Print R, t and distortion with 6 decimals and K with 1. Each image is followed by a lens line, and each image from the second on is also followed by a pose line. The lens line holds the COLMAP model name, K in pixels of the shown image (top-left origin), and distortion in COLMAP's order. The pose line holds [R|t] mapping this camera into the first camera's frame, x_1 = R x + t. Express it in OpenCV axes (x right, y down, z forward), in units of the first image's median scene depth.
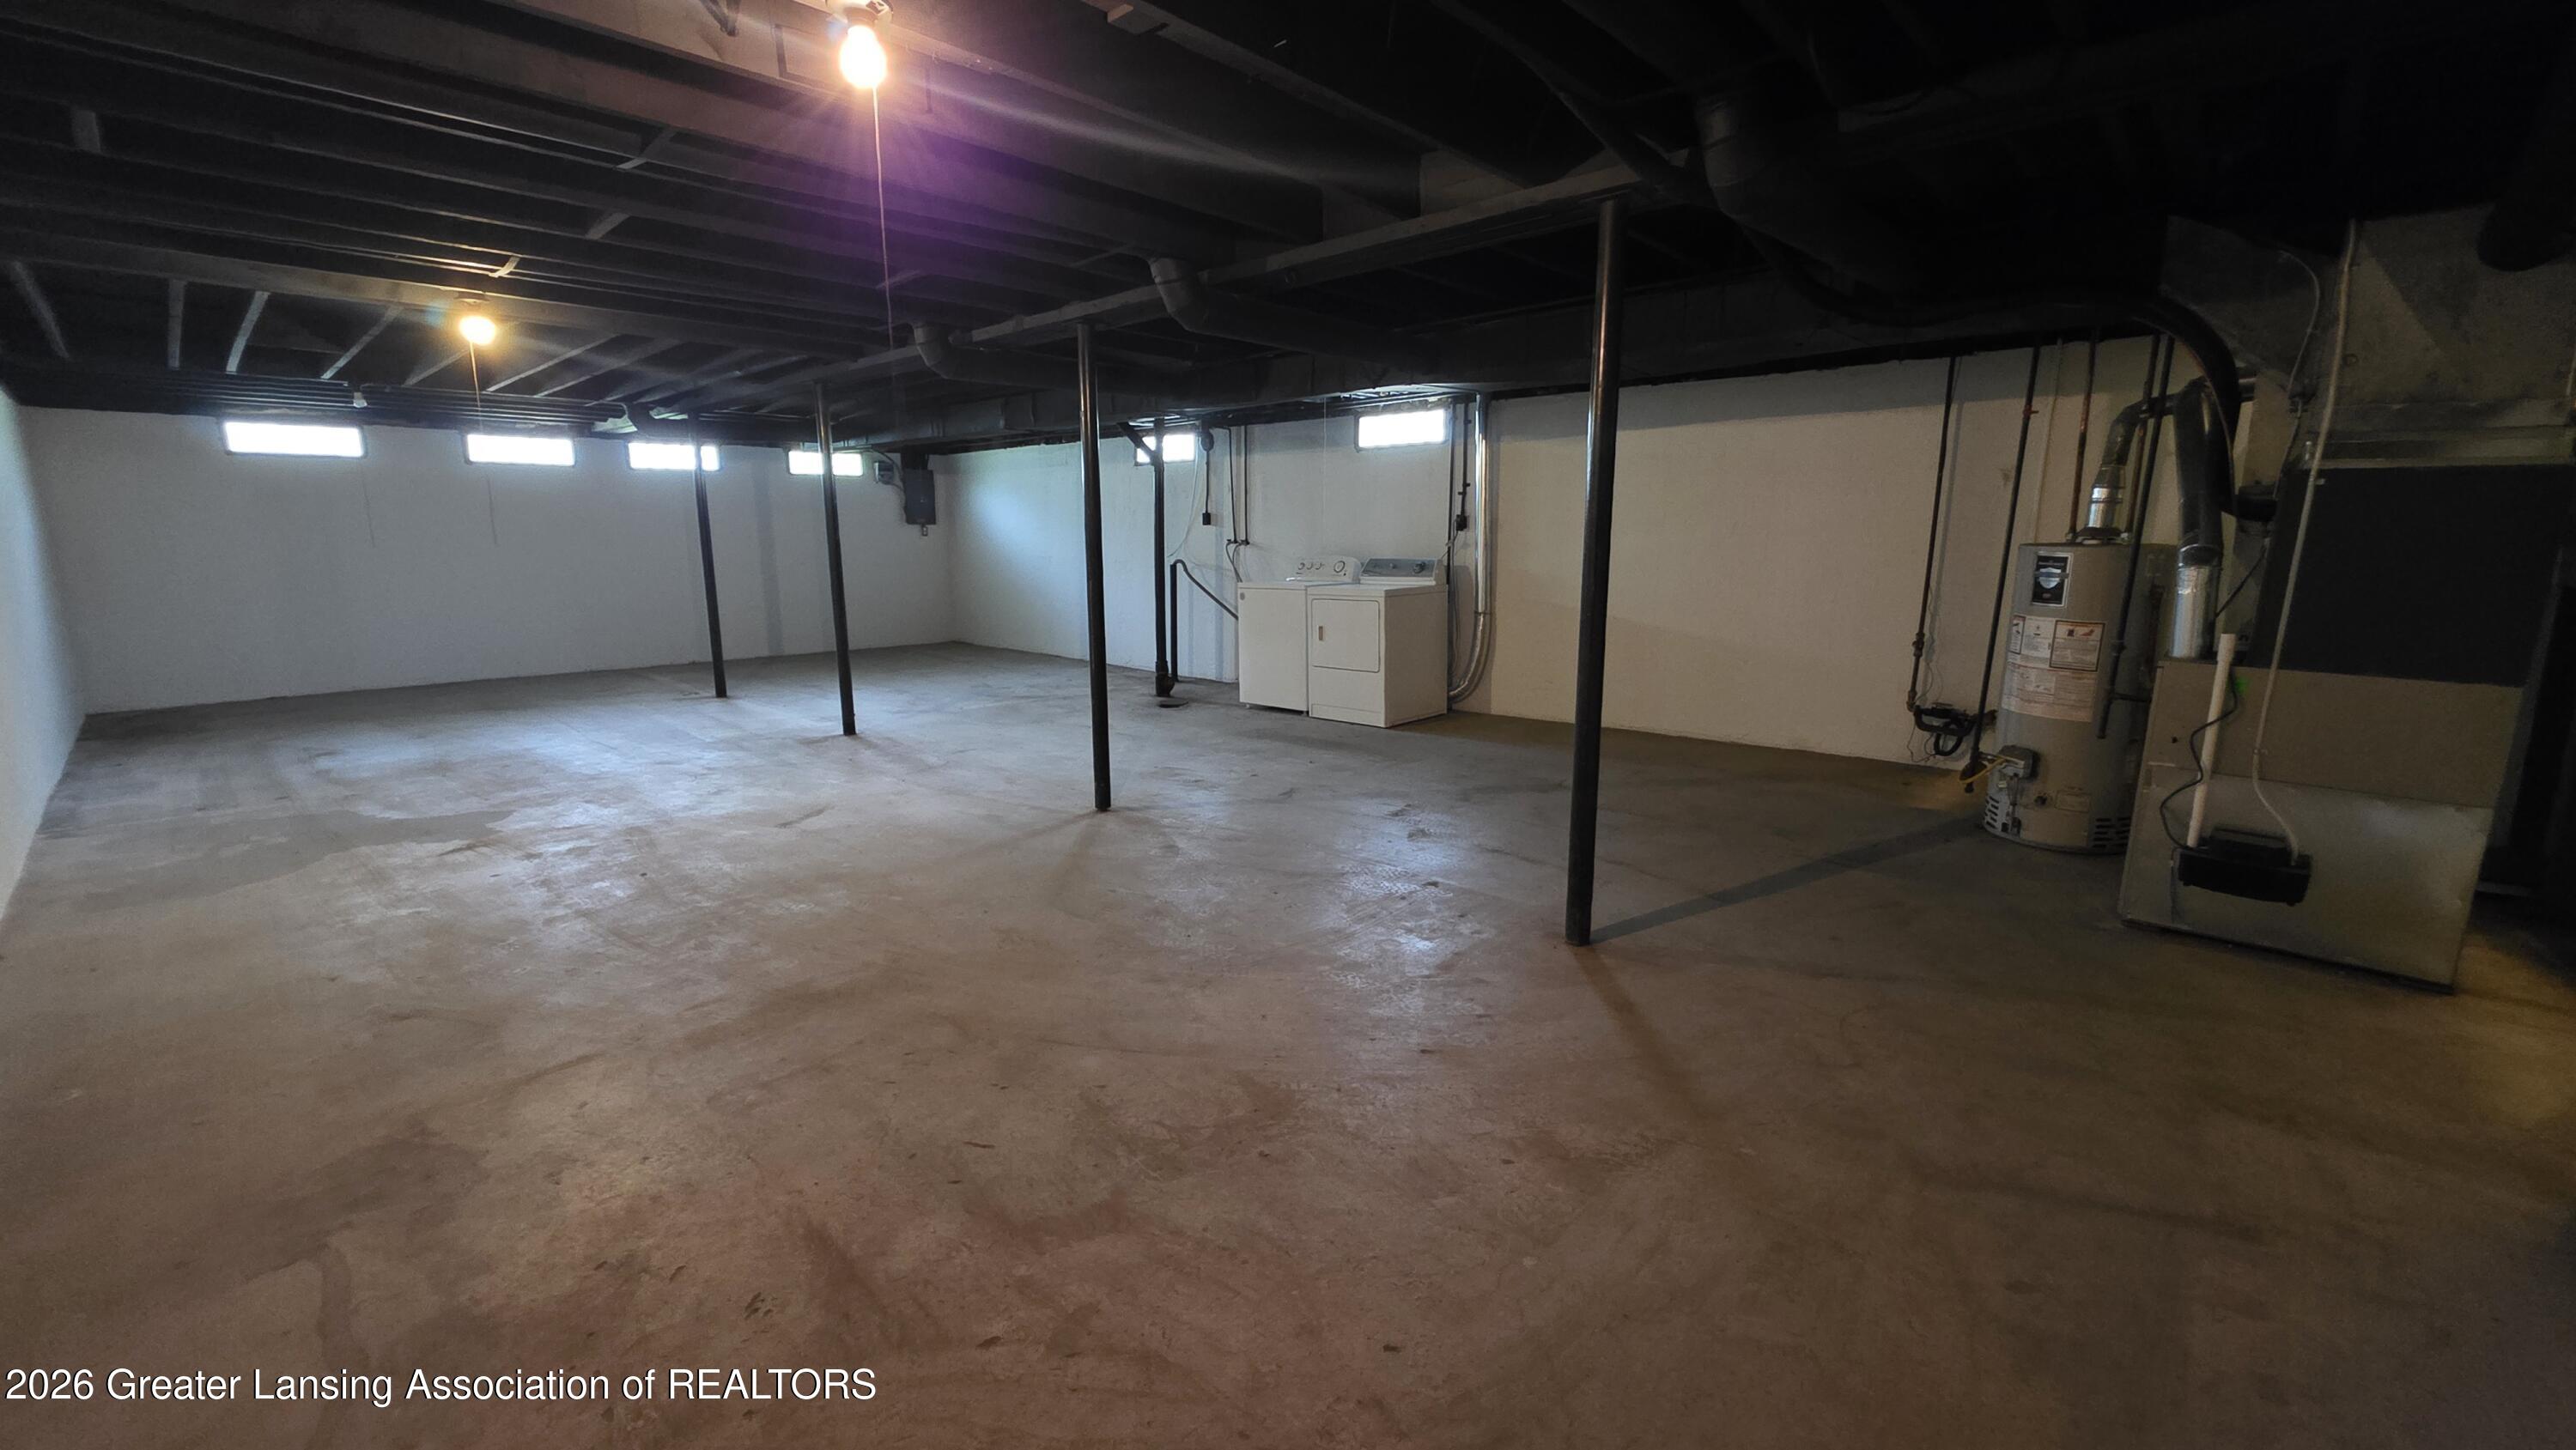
lens RADIAL K [[1038.2, 0, 1281.9], [0, 1038.2, 718.4], [0, 0, 1]] dist [0.000268, 0.000175]
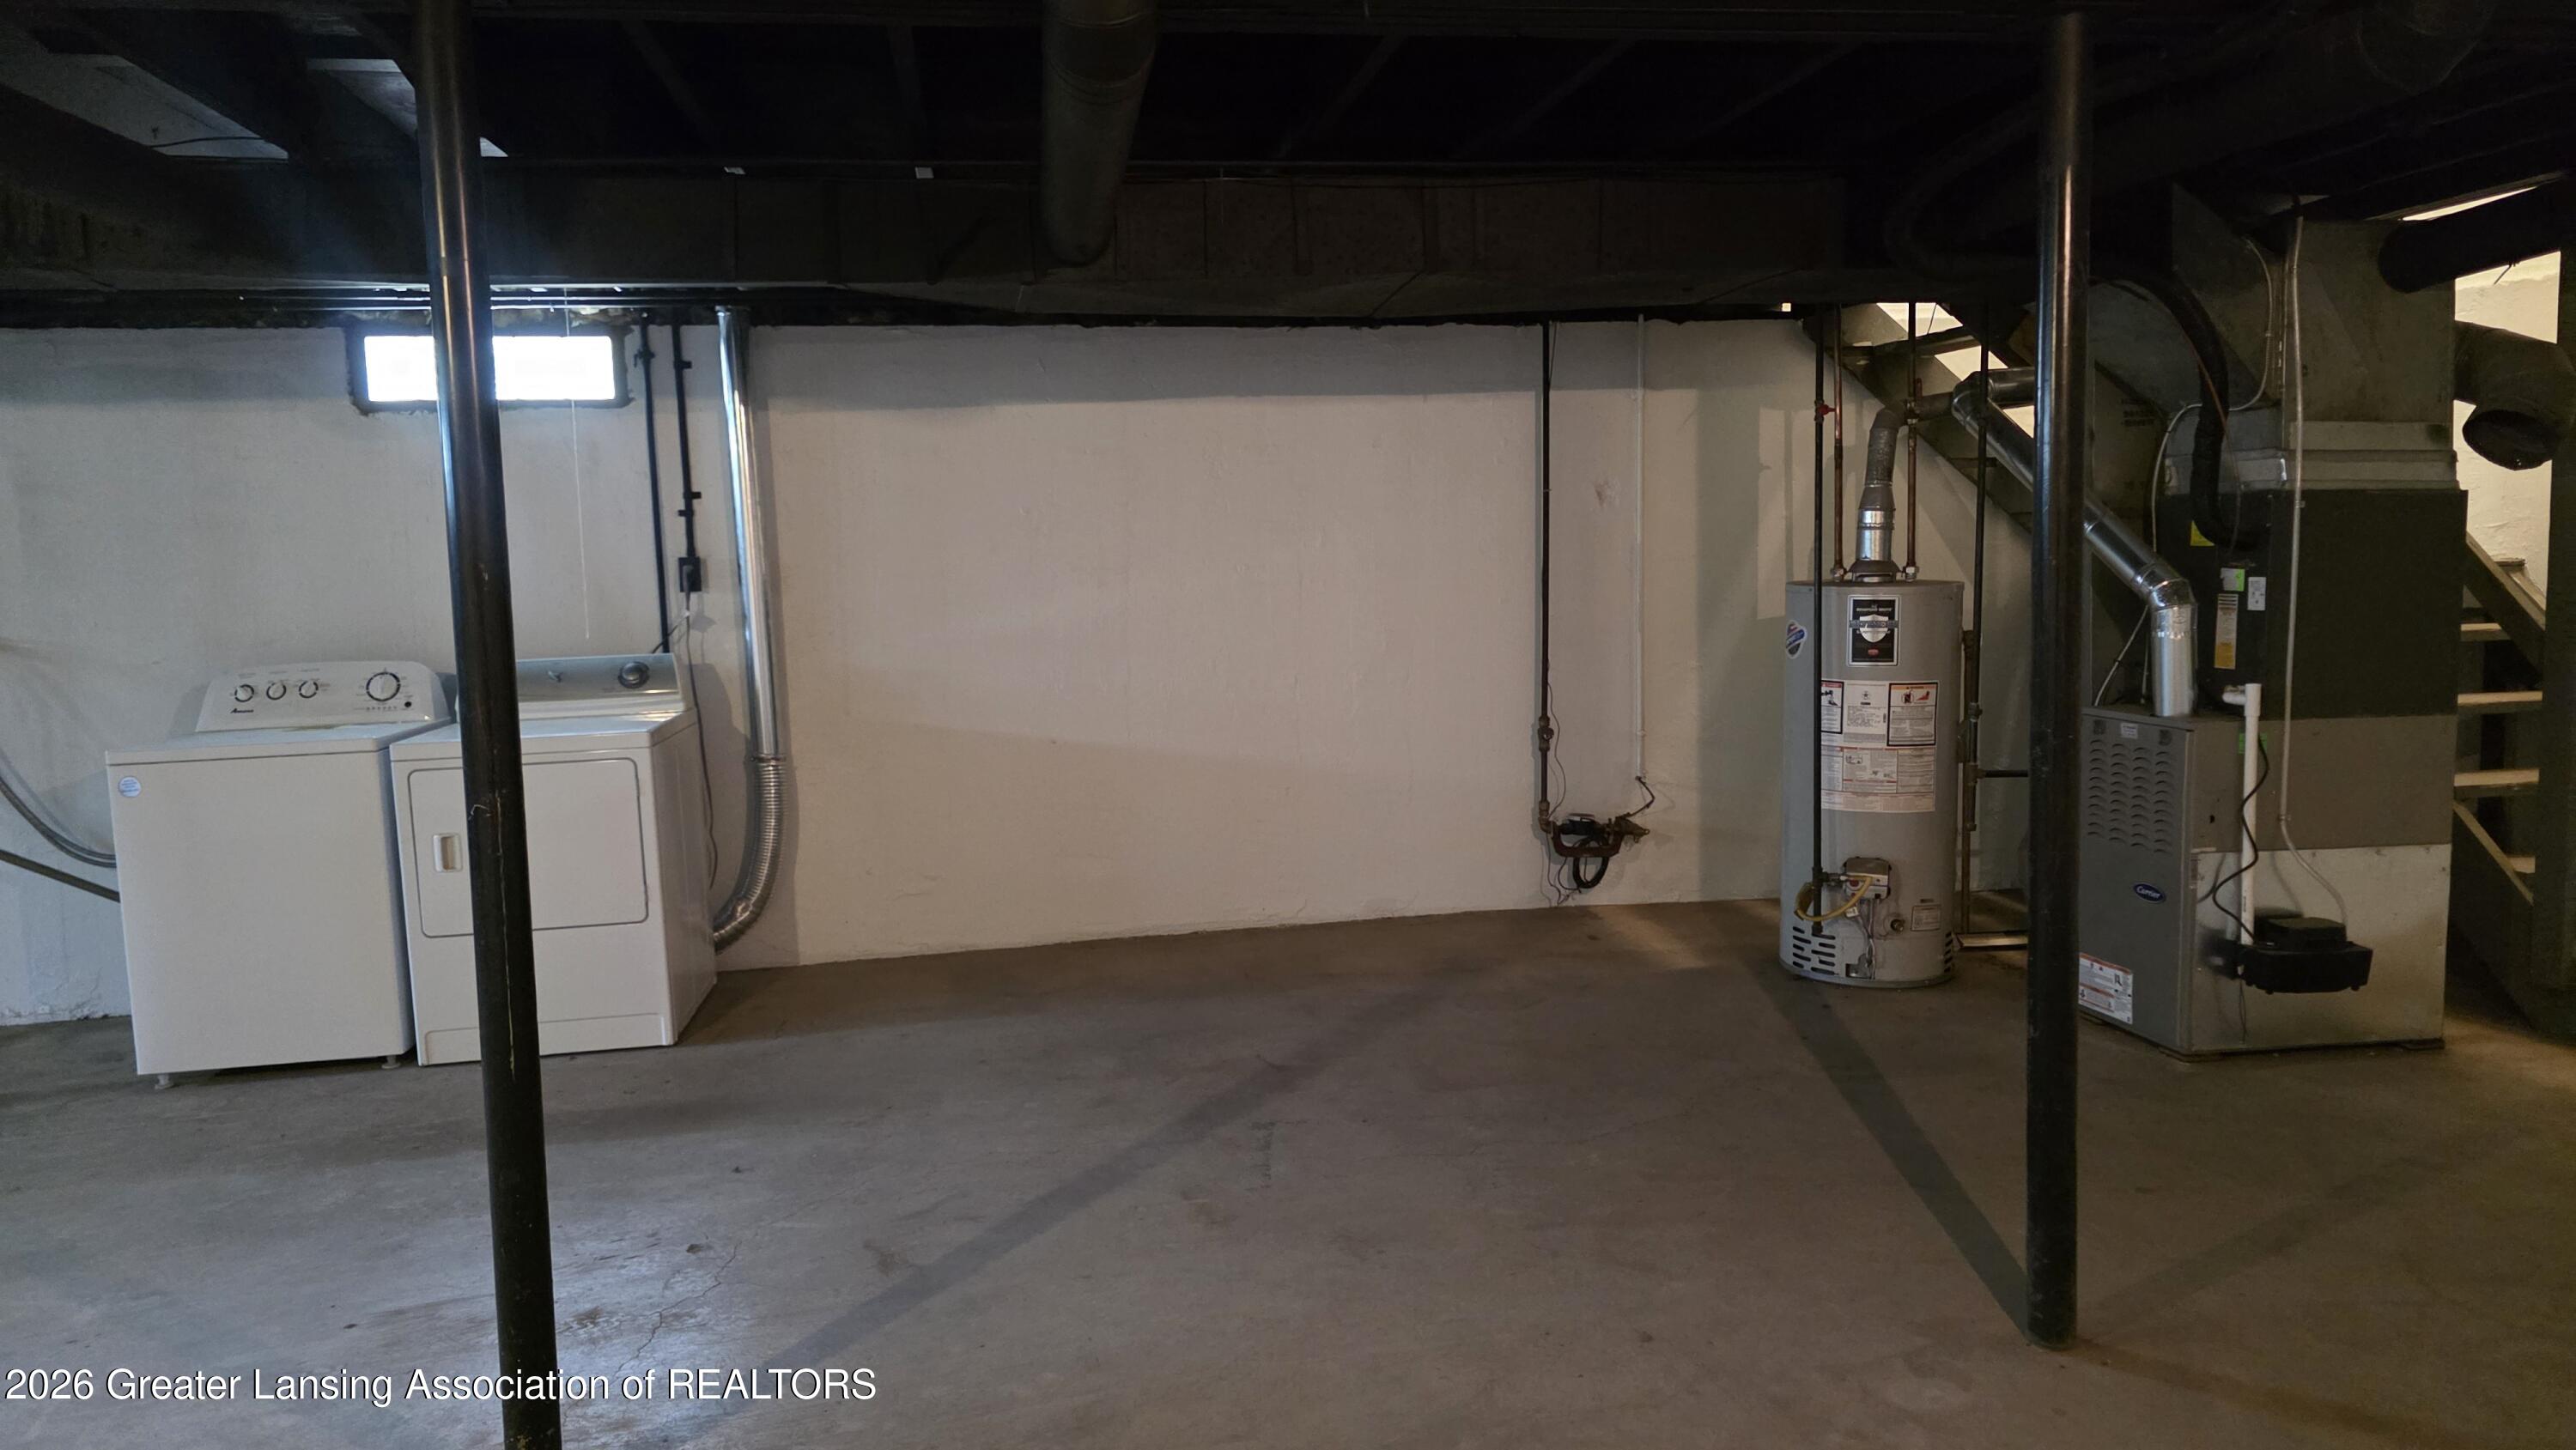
lens RADIAL K [[1719.4, 0, 1290.2], [0, 1719.4, 708.7], [0, 0, 1]] dist [0.073691, -0.071995]
pose [[0.616497, -0.086030, 0.782643, -0.497818], [0.164292, 0.986188, -0.021011, -0.119776], [-0.770025, 0.141535, 0.622116, 0.549646]]
